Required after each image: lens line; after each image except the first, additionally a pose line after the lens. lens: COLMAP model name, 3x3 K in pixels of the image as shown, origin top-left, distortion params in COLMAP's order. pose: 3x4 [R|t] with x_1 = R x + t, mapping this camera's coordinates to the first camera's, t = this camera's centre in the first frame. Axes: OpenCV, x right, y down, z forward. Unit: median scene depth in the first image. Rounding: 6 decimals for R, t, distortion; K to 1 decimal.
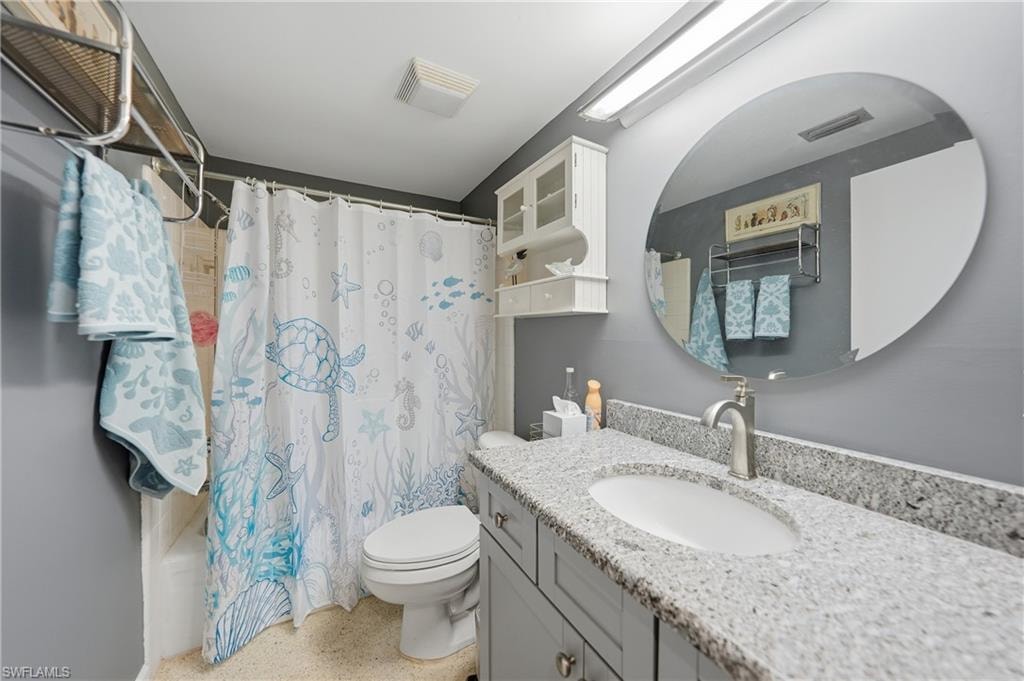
lens RADIAL K [[366.2, 0, 510.7], [0, 366.2, 336.4], [0, 0, 1]] dist [-0.025485, 0.000034]
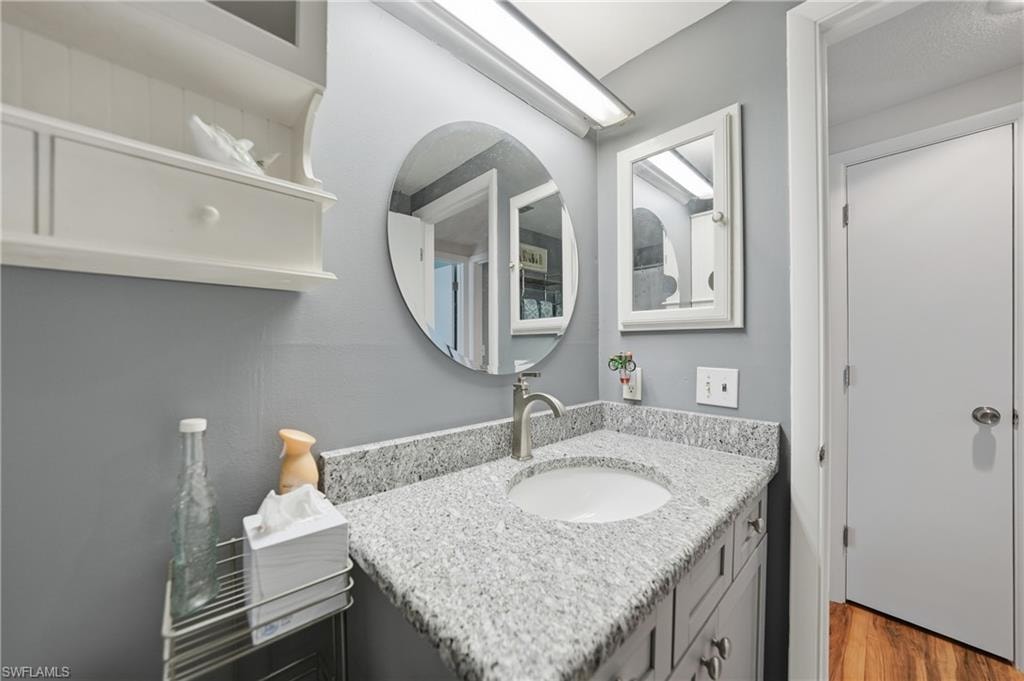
lens RADIAL K [[366.2, 0, 508.2], [0, 366.2, 334.5], [0, 0, 1]] dist [-0.025485, 0.000034]
pose [[-0.265787, 0.017996, 0.963864, -0.477087], [0.000550, 0.999828, -0.018516, 0.007324], [-0.964032, -0.004391, -0.265751, 1.308792]]
